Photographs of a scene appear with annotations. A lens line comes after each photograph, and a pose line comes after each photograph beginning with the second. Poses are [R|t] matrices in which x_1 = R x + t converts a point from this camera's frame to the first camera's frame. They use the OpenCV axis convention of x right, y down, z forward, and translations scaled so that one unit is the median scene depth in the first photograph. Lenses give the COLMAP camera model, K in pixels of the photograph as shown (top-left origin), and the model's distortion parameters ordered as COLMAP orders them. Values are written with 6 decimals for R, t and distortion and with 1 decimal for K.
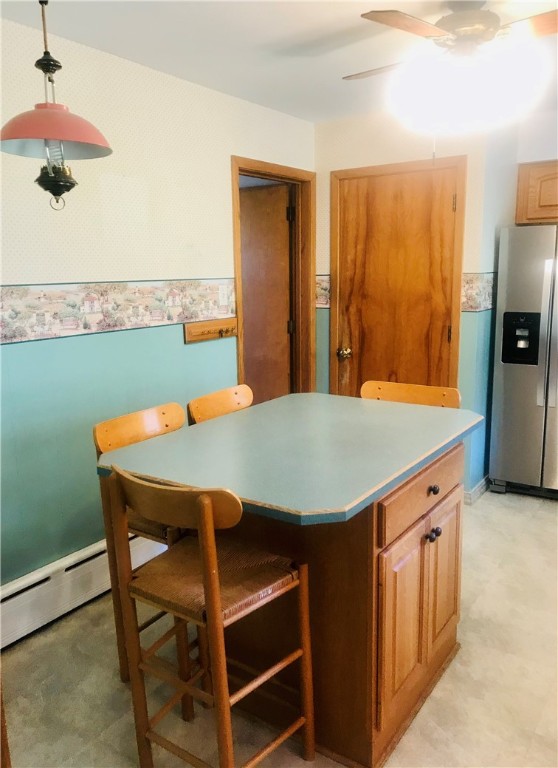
lens RADIAL K [[624.0, 0, 264.0], [0, 624.0, 383.4], [0, 0, 1]] dist [0.020368, -0.016943]
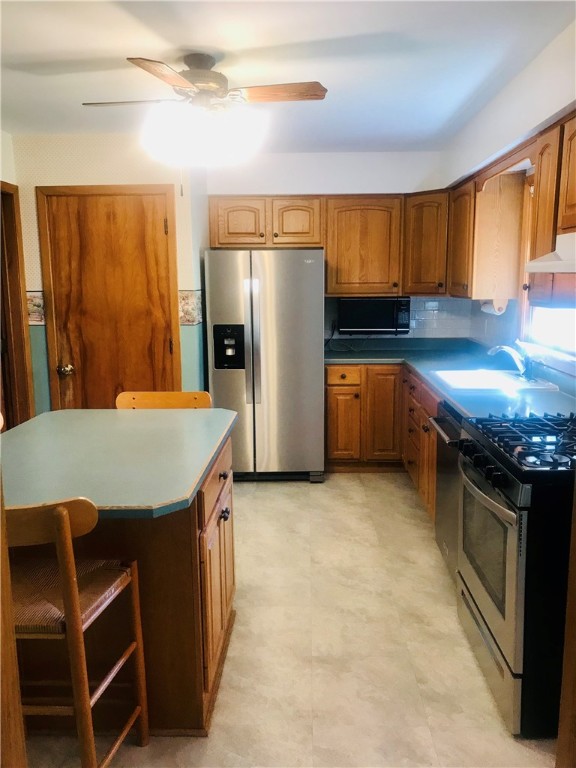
lens RADIAL K [[625.0, 0, 290.3], [0, 625.0, 384.5], [0, 0, 1]] dist [0.036774, -0.039054]
pose [[0.838752, -0.079329, 0.538704, -0.177699], [0.091716, 0.995778, 0.003837, 0.005081], [-0.536734, 0.046189, 0.842487, -0.046272]]
